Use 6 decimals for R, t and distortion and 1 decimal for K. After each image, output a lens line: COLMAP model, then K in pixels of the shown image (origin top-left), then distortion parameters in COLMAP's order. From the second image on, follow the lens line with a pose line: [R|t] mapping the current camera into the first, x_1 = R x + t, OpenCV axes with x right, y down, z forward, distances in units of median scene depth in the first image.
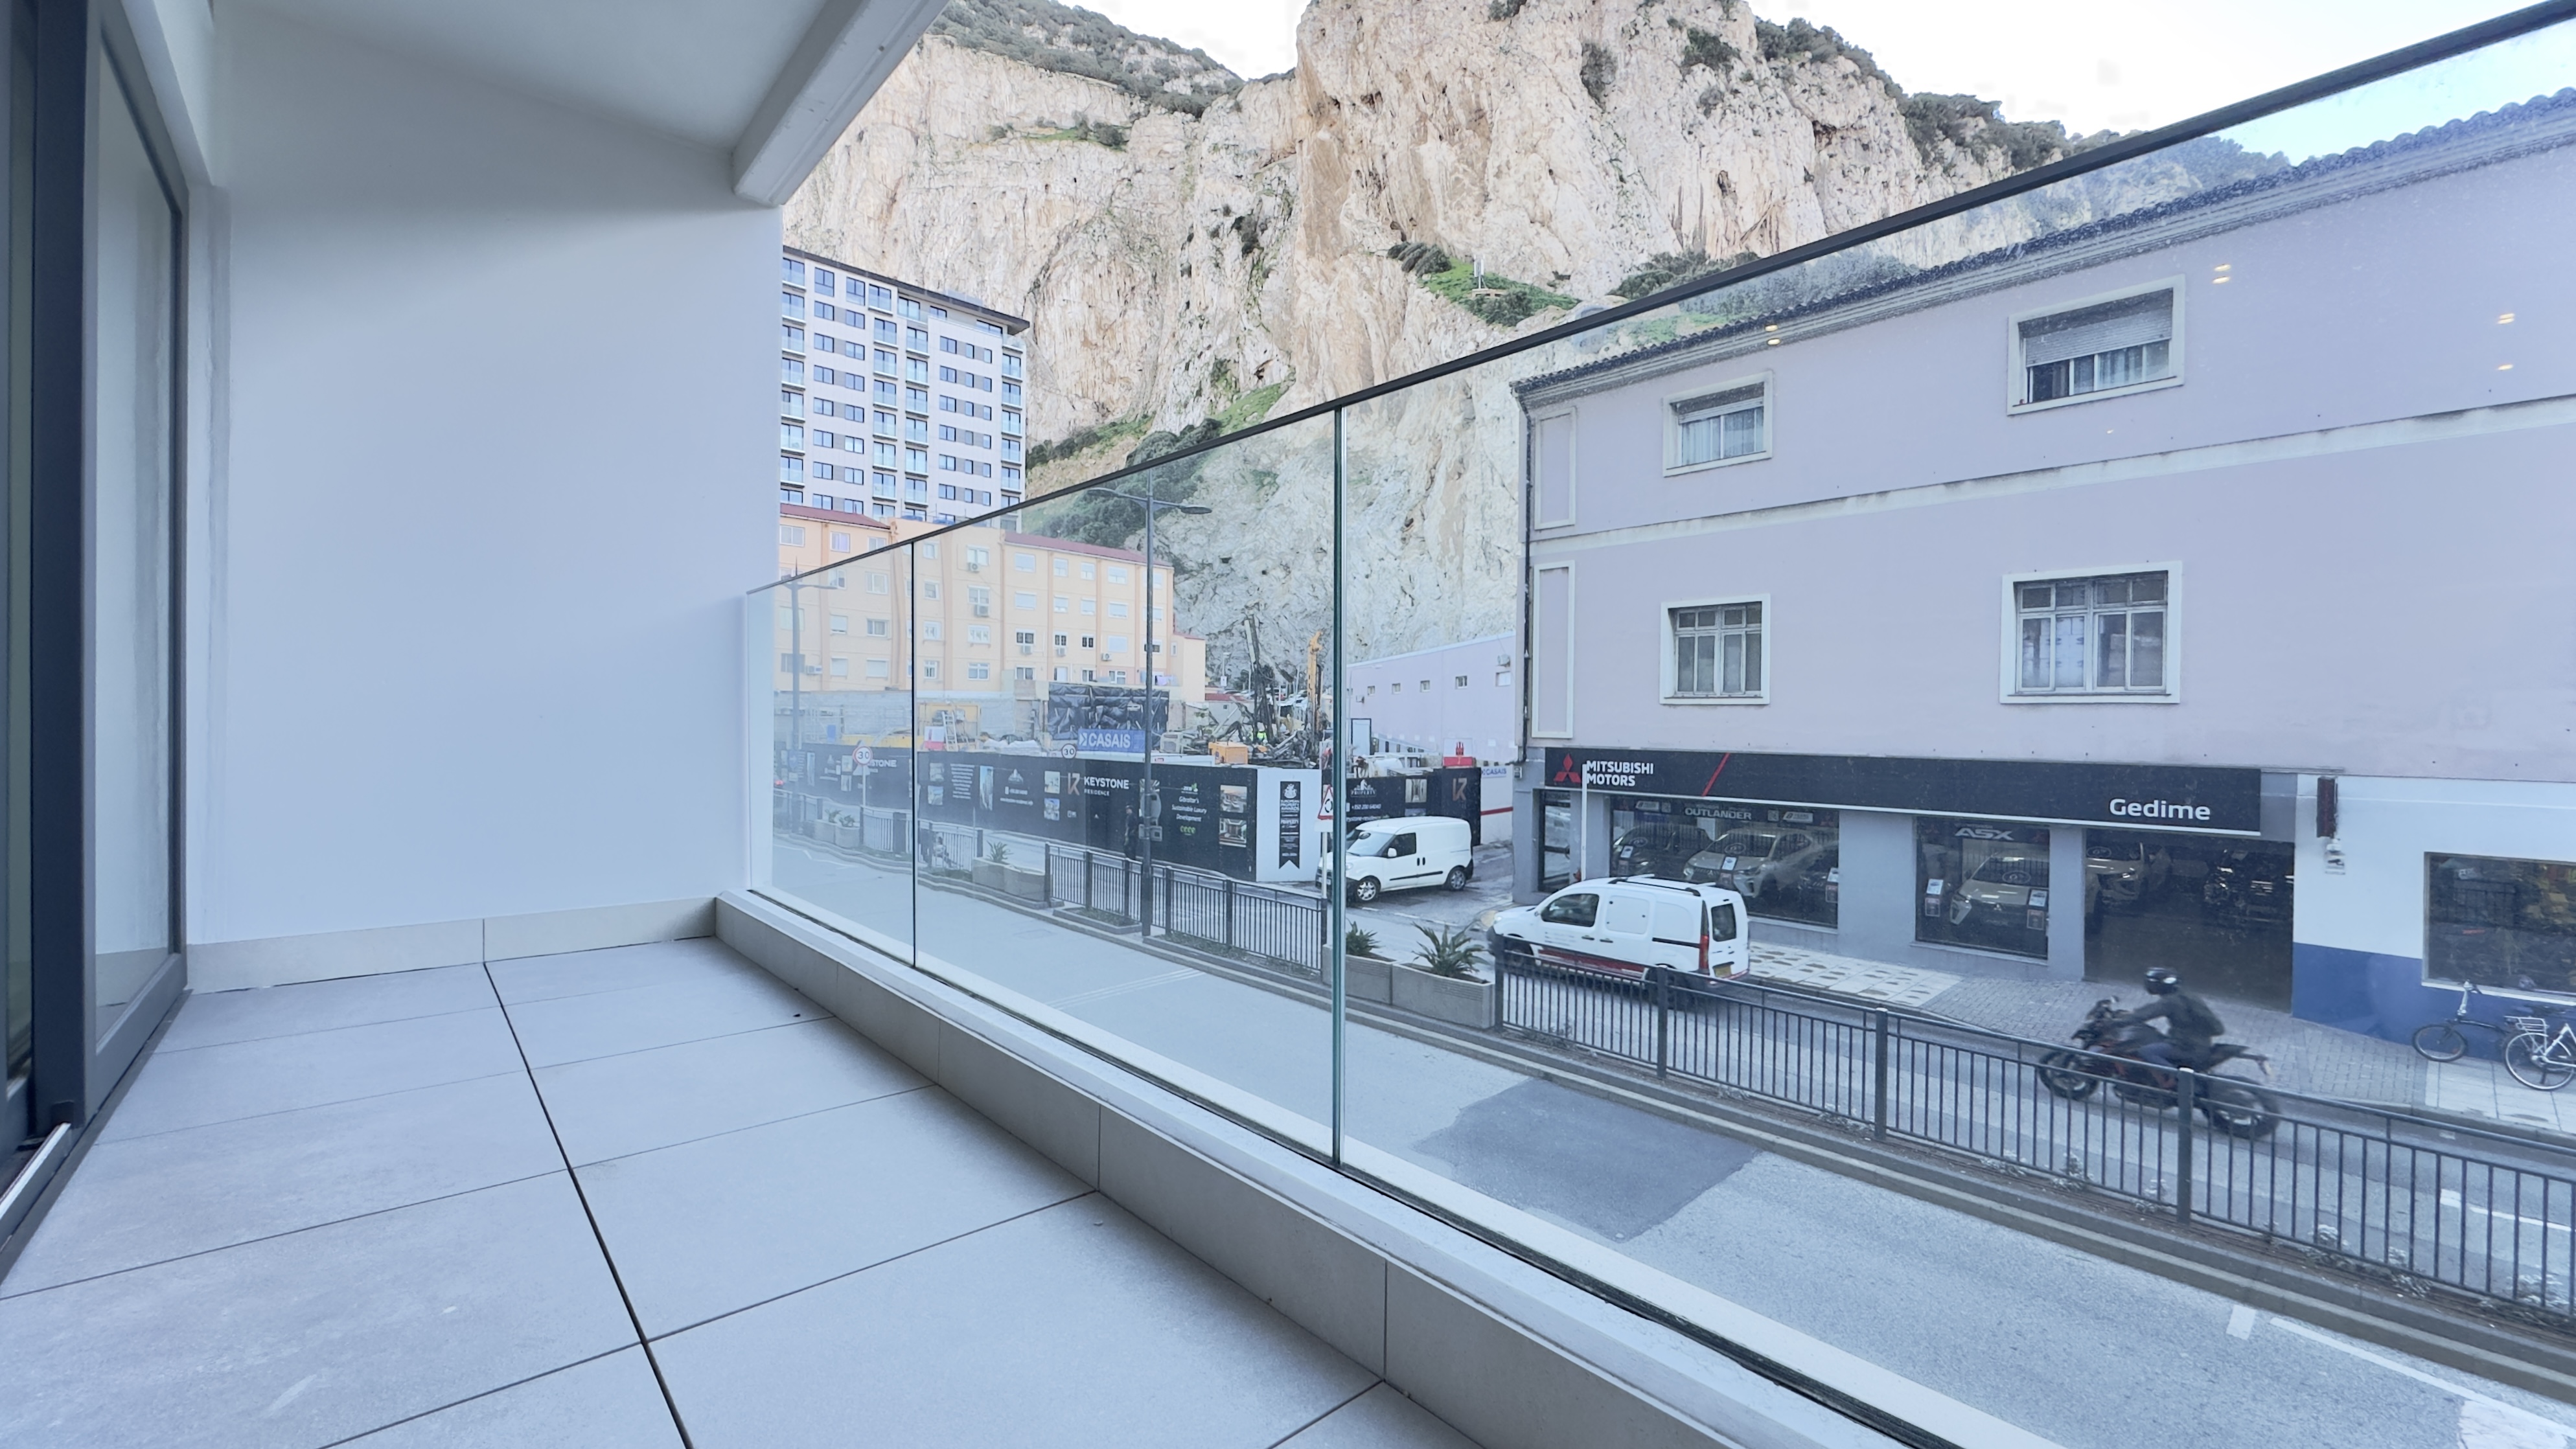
lens RADIAL K [[1050.7, 0, 1286.9], [0, 1050.7, 725.2], [0, 0, 1]] dist [-0.000202, -0.000523]
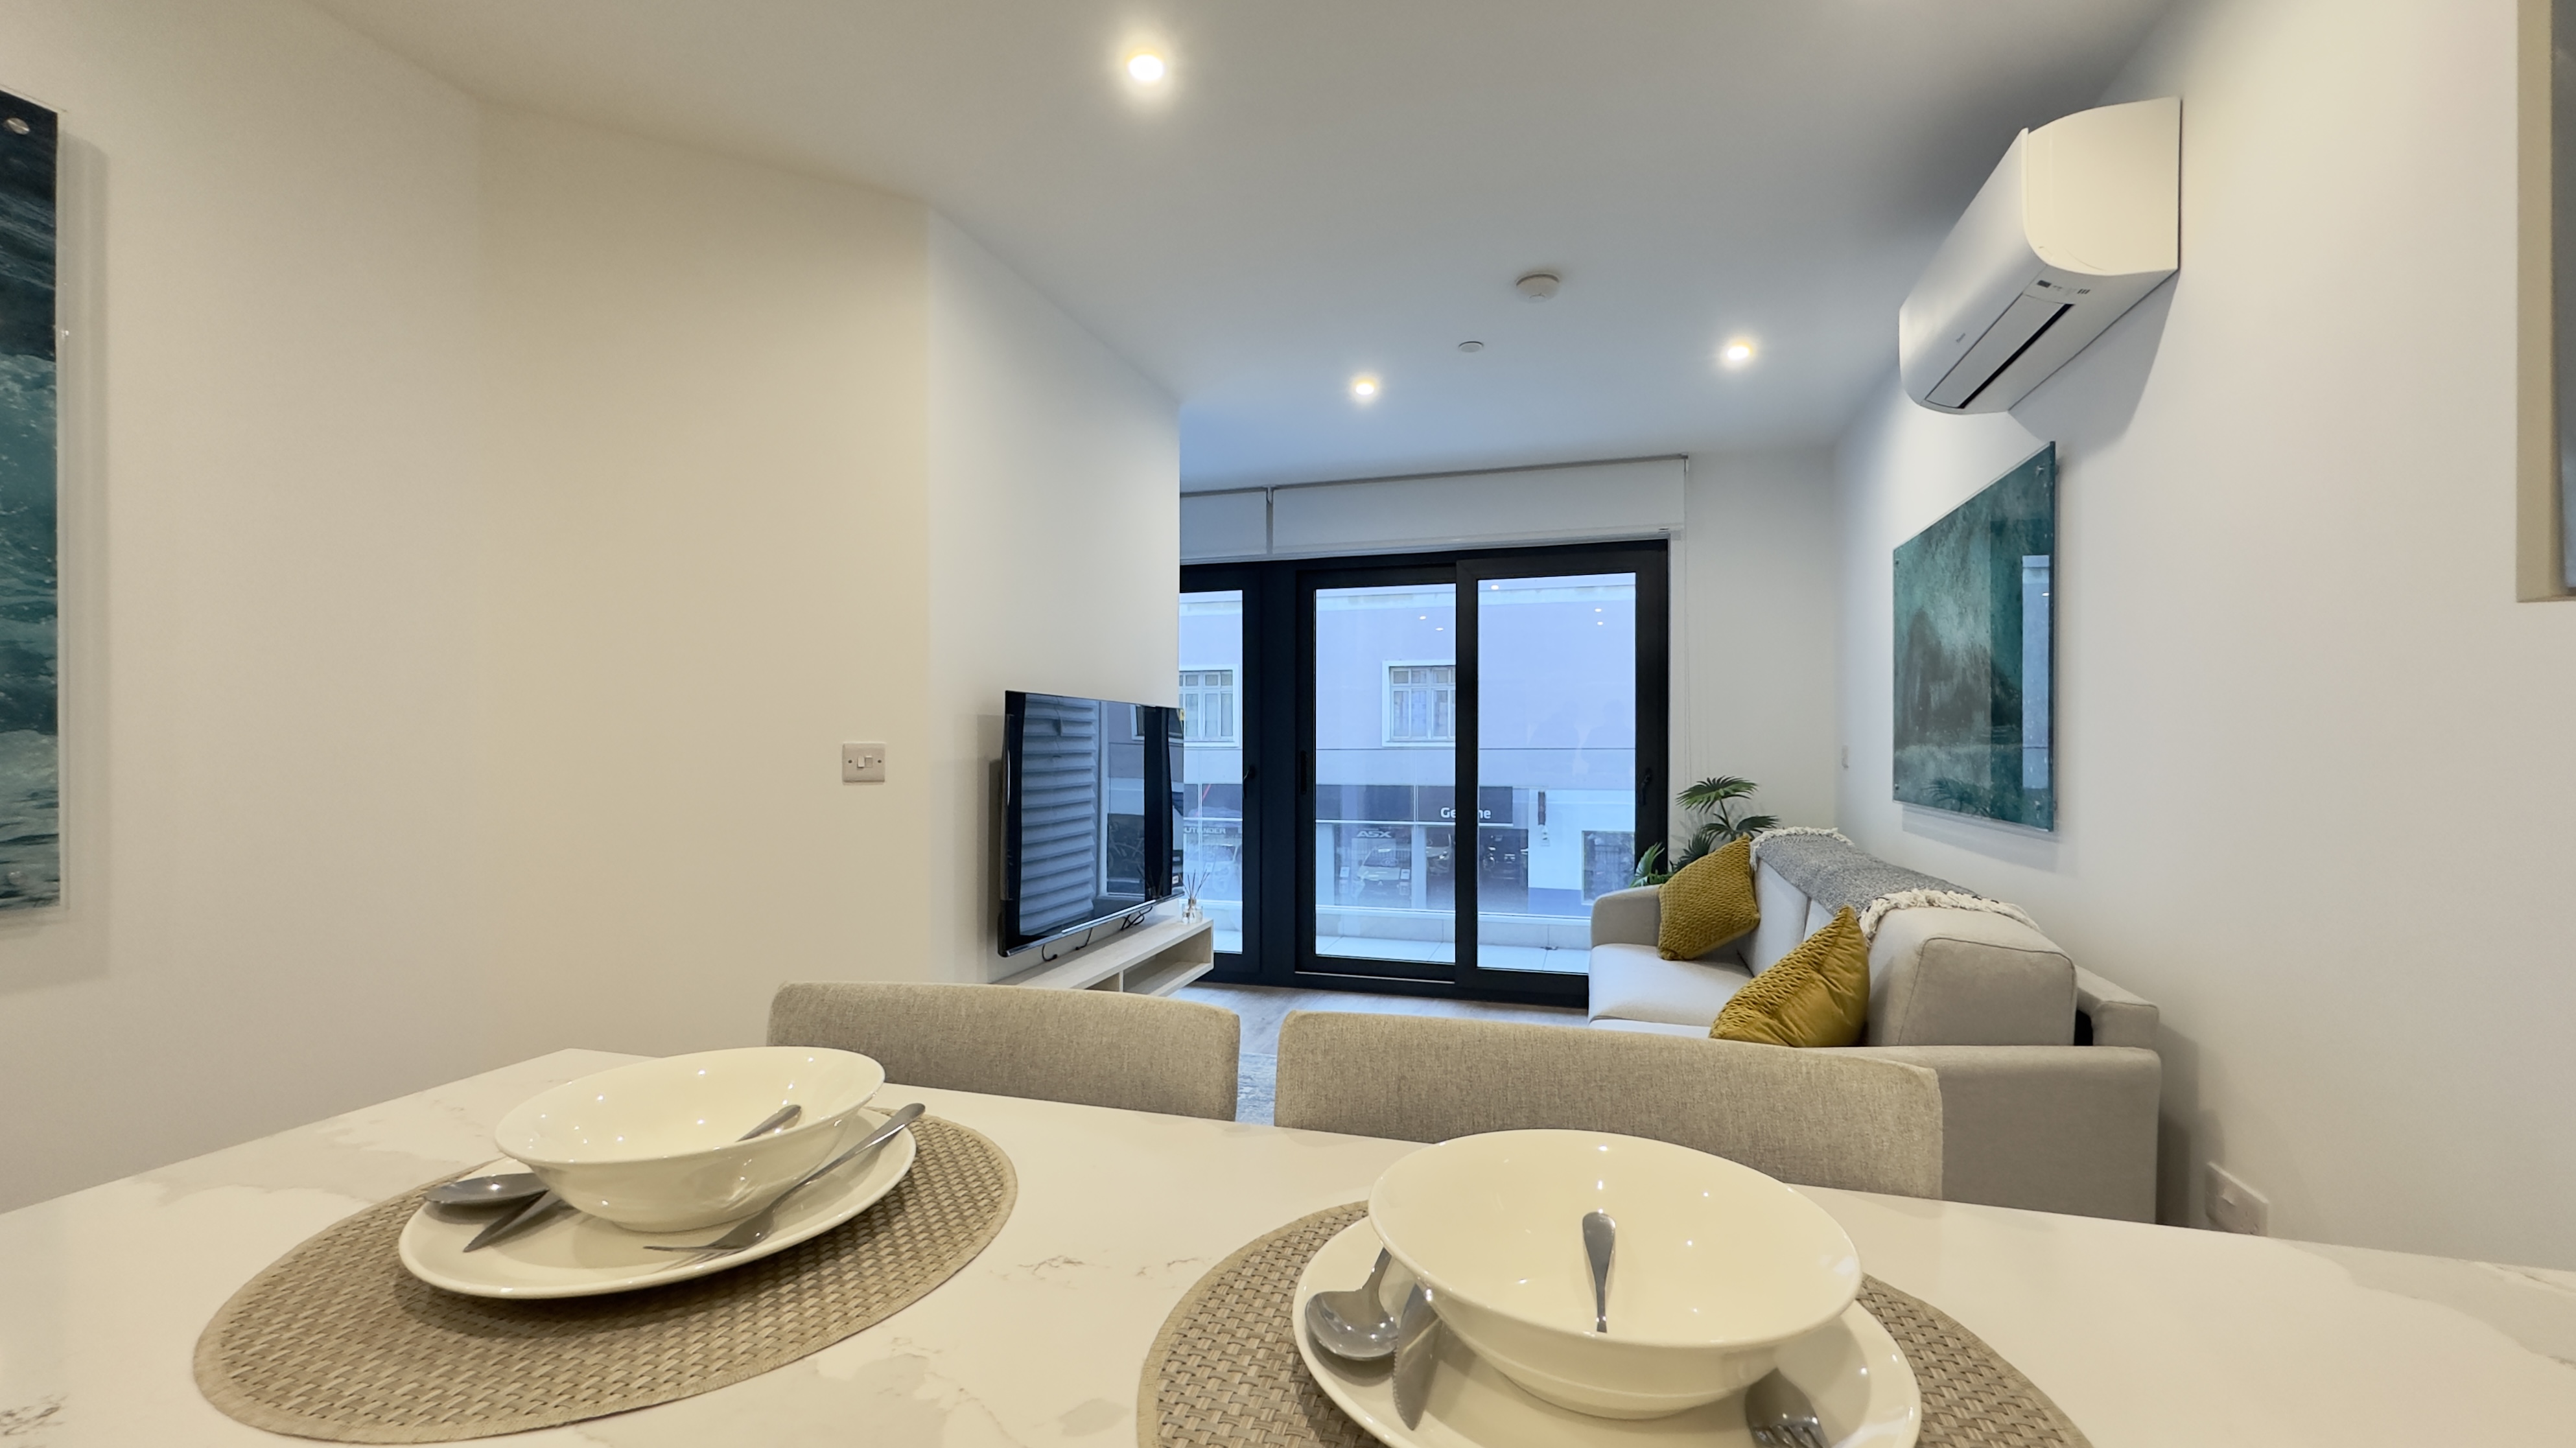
lens RADIAL K [[1050.8, 0, 1292.0], [0, 1050.8, 743.1], [0, 0, 1]] dist [-0.000202, -0.000523]
pose [[0.853547, -0.002261, 0.521011, -0.228220], [0.008902, 0.999908, -0.010245, -0.011899], [-0.520940, 0.013383, 0.853489, -0.229202]]
